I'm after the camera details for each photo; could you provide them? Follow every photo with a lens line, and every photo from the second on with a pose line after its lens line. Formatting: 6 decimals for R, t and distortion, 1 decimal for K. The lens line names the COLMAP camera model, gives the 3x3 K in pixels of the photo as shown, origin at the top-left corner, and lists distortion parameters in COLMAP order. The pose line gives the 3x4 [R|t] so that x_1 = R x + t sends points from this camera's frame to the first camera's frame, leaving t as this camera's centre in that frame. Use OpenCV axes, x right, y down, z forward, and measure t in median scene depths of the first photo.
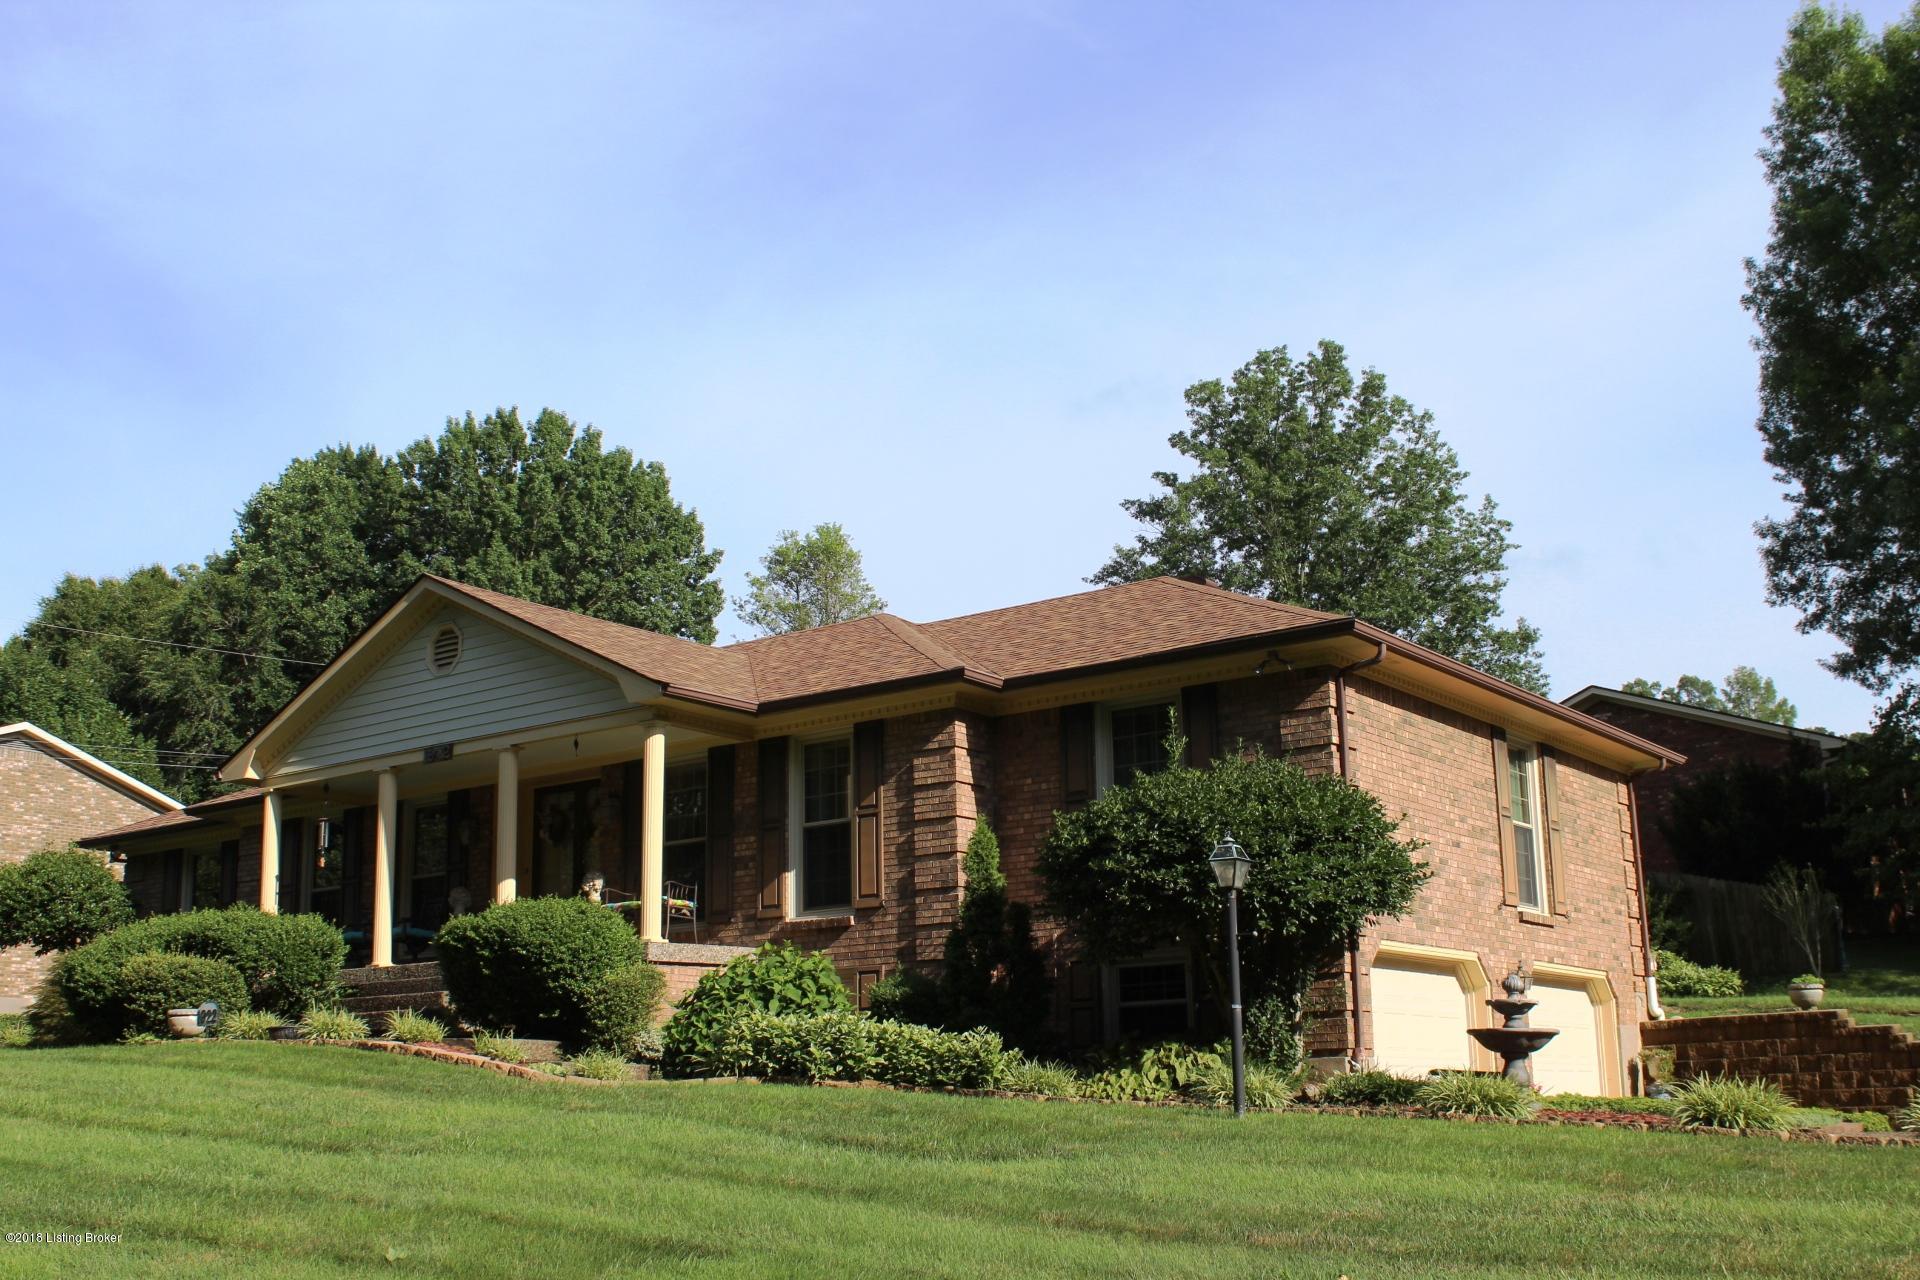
lens RADIAL K [[2121.8, 0, 960.0], [0, 2121.8, 640.0], [0, 0, 1]] dist [-0.095844, 0.012554]
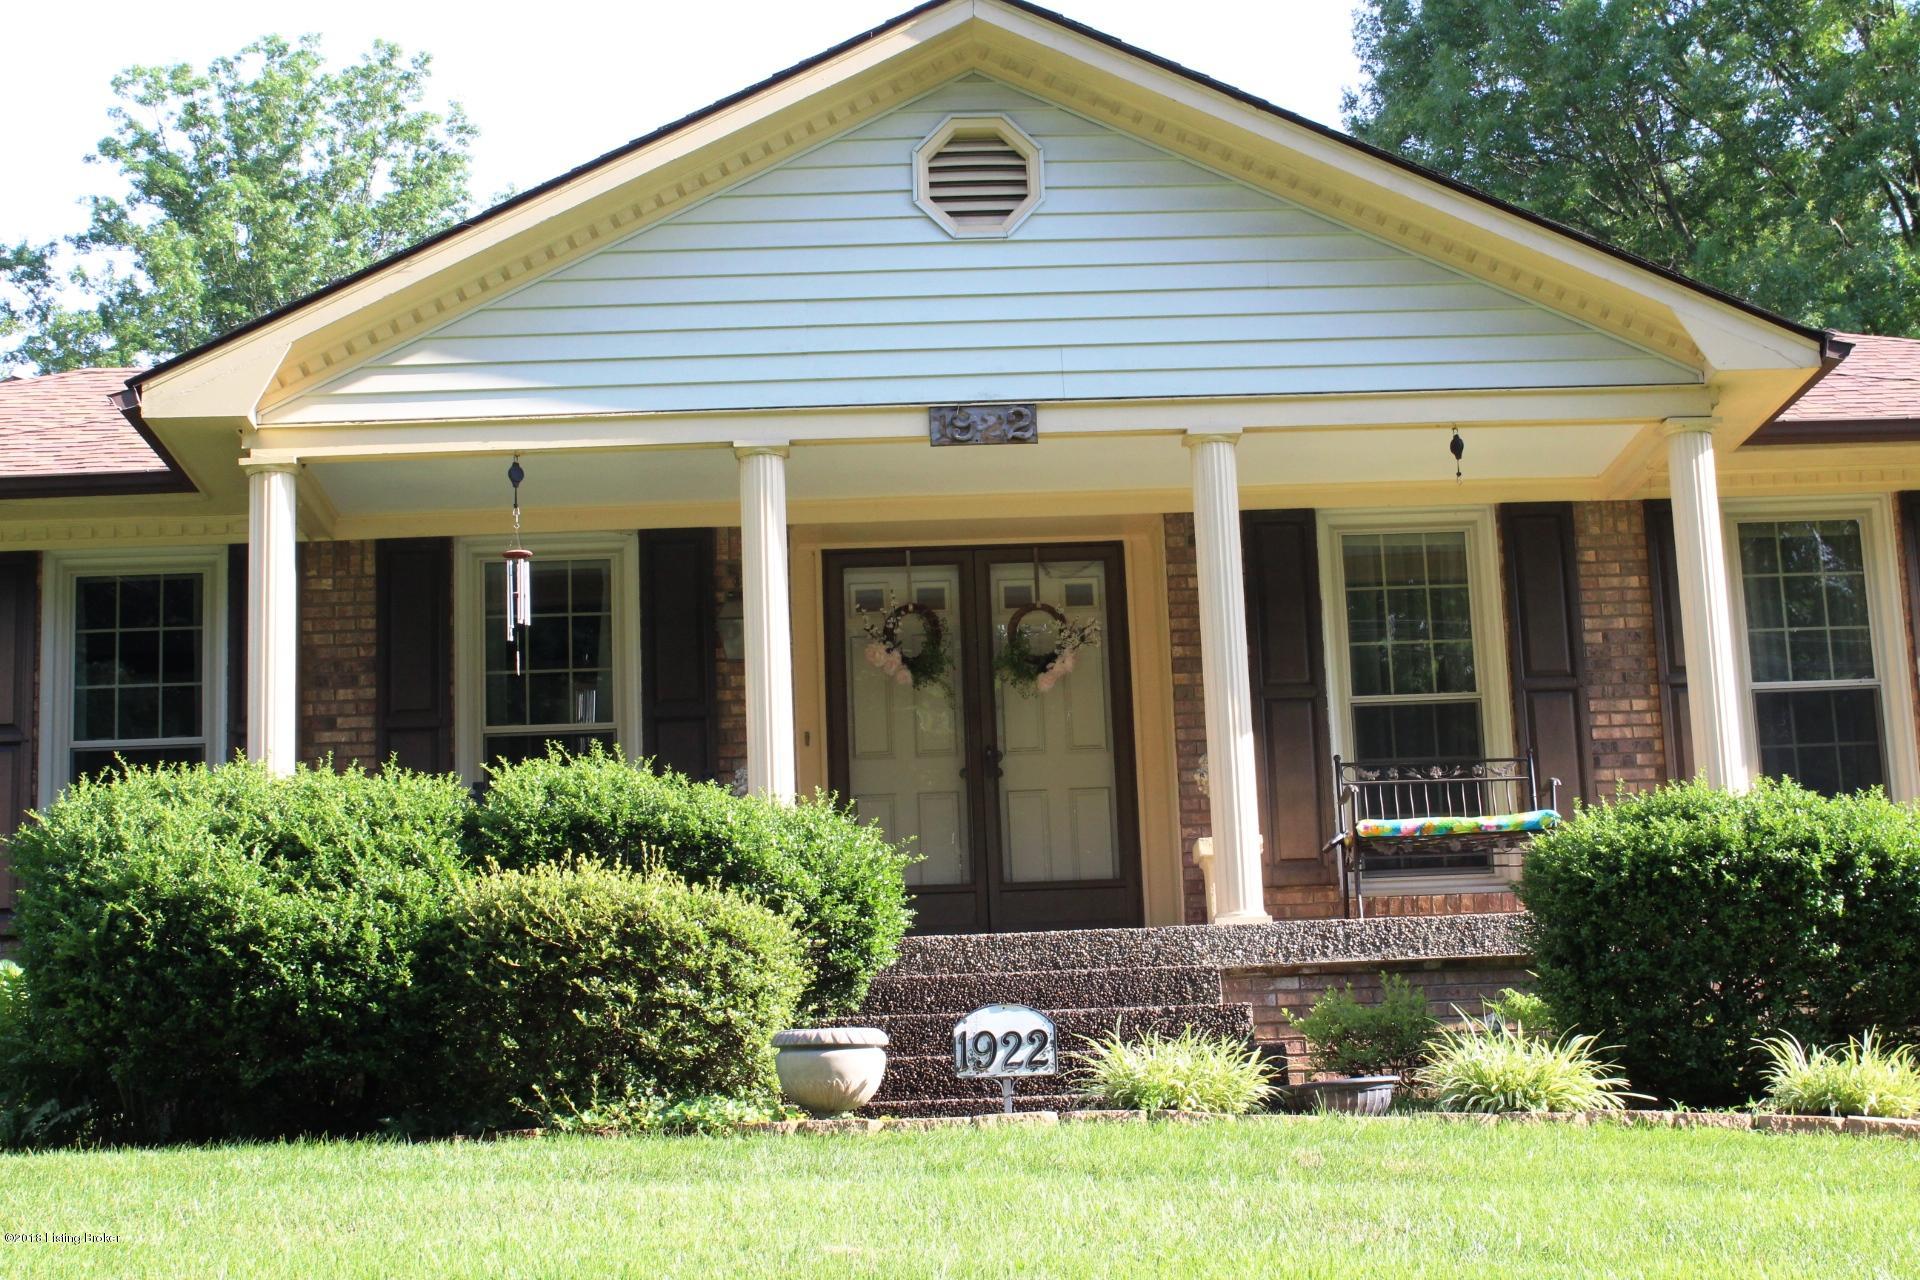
lens RADIAL K [[2992.4, 0, 960.0], [0, 2992.4, 640.0], [0, 0, 1]] dist [-0.015041, 0.022788]
pose [[0.772070, 0.115966, 0.624867, -0.393144], [-0.119462, 0.992167, -0.036527, 0.075662], [-0.624208, -0.046446, 0.779876, 0.355783]]
